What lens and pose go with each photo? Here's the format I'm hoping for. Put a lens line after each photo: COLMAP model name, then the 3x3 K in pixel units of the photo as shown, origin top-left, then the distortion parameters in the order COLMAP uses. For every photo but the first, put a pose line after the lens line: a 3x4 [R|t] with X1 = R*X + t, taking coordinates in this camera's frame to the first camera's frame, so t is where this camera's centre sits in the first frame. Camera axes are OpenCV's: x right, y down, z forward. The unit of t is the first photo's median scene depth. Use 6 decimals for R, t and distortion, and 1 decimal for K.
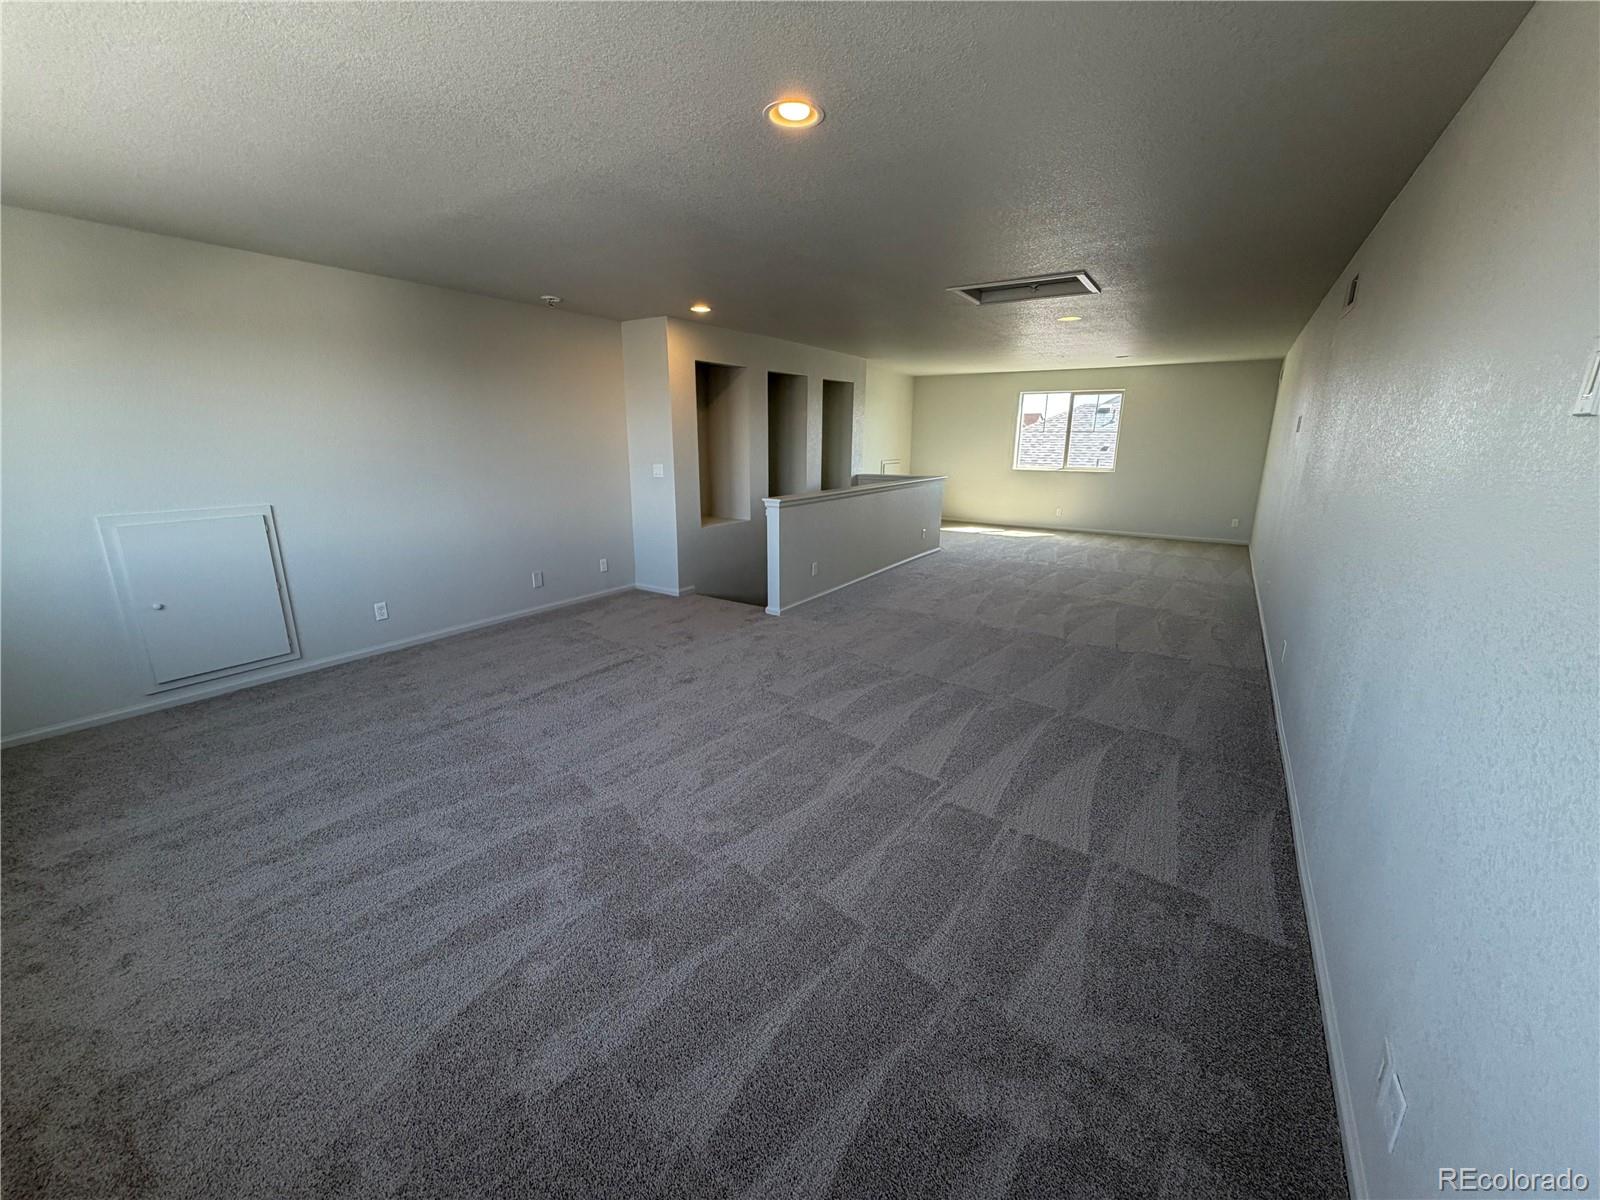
lens RADIAL K [[637.4, 0, 796.1], [0, 637.4, 596.8], [0, 0, 1]] dist [-0.000472, -0.000188]
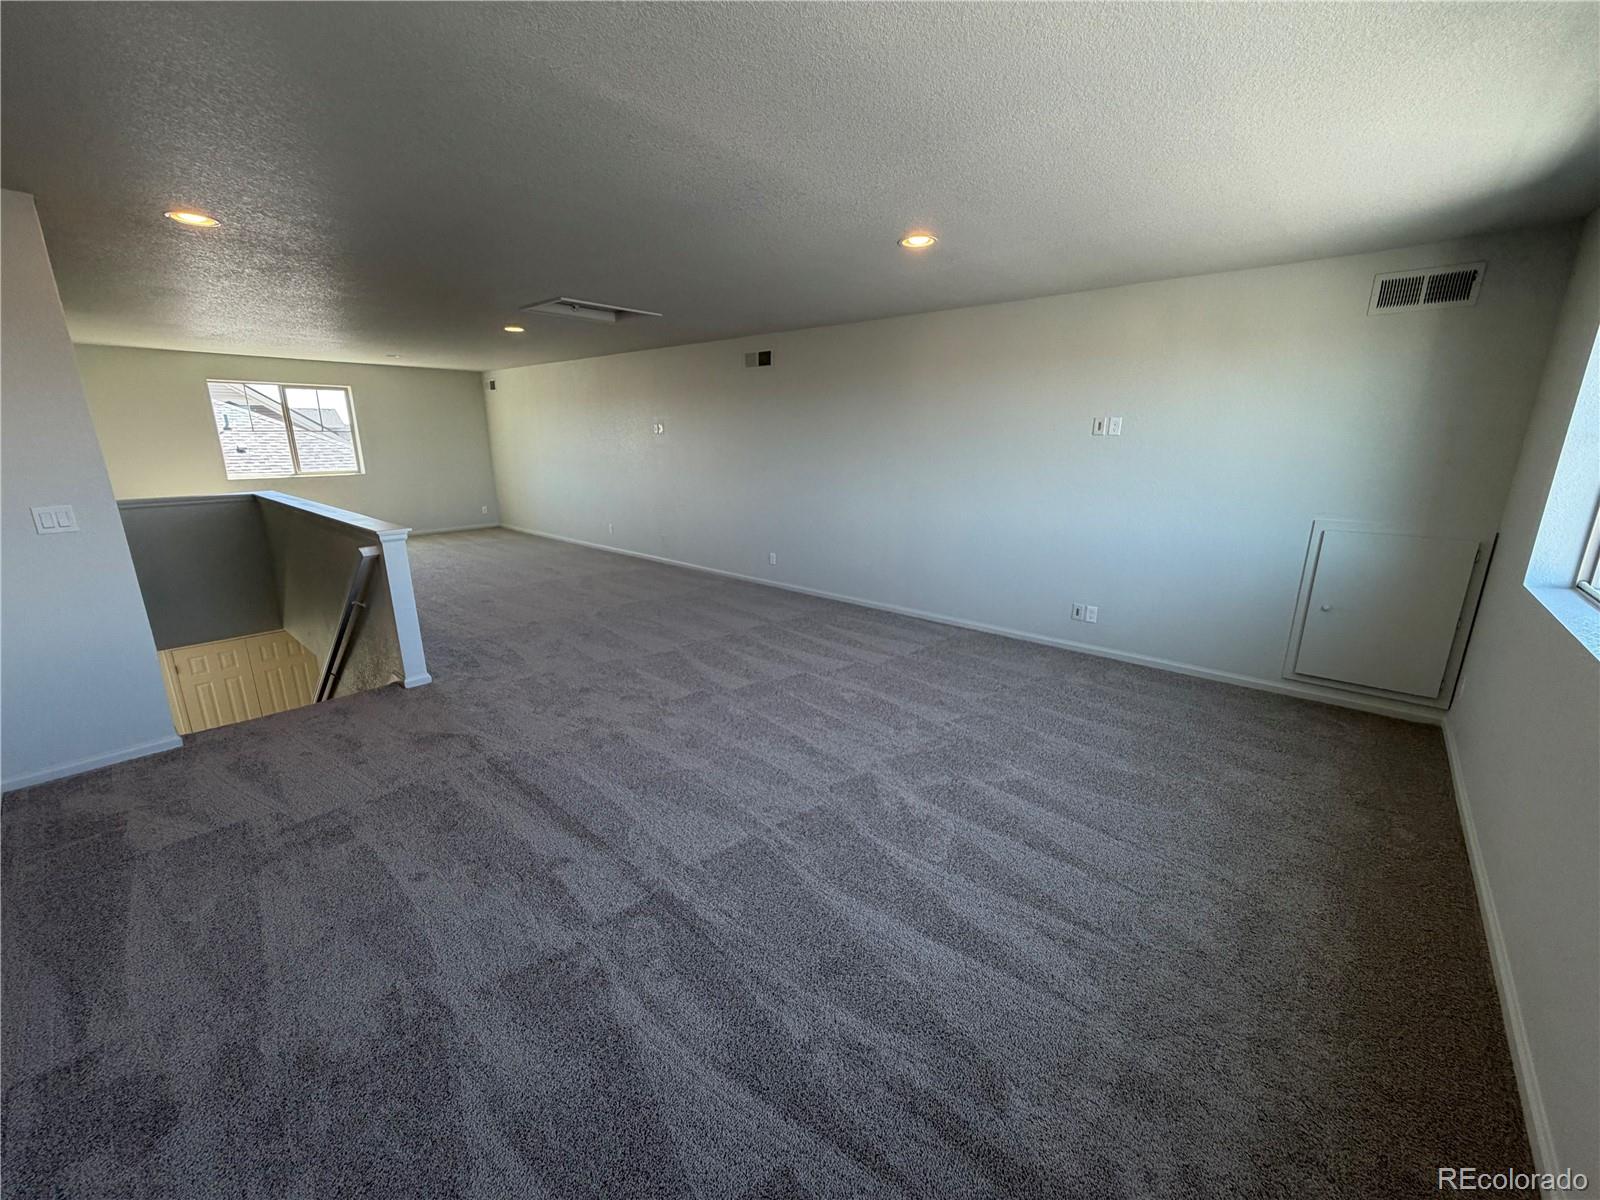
lens RADIAL K [[637.4, 0, 796.1], [0, 637.4, 596.8], [0, 0, 1]] dist [-0.000472, -0.000188]
pose [[0.140622, -0.247145, 0.958720, -0.993212], [0.241274, 0.947703, 0.208915, -0.177918], [-0.960215, 0.201936, 0.192898, 0.644112]]
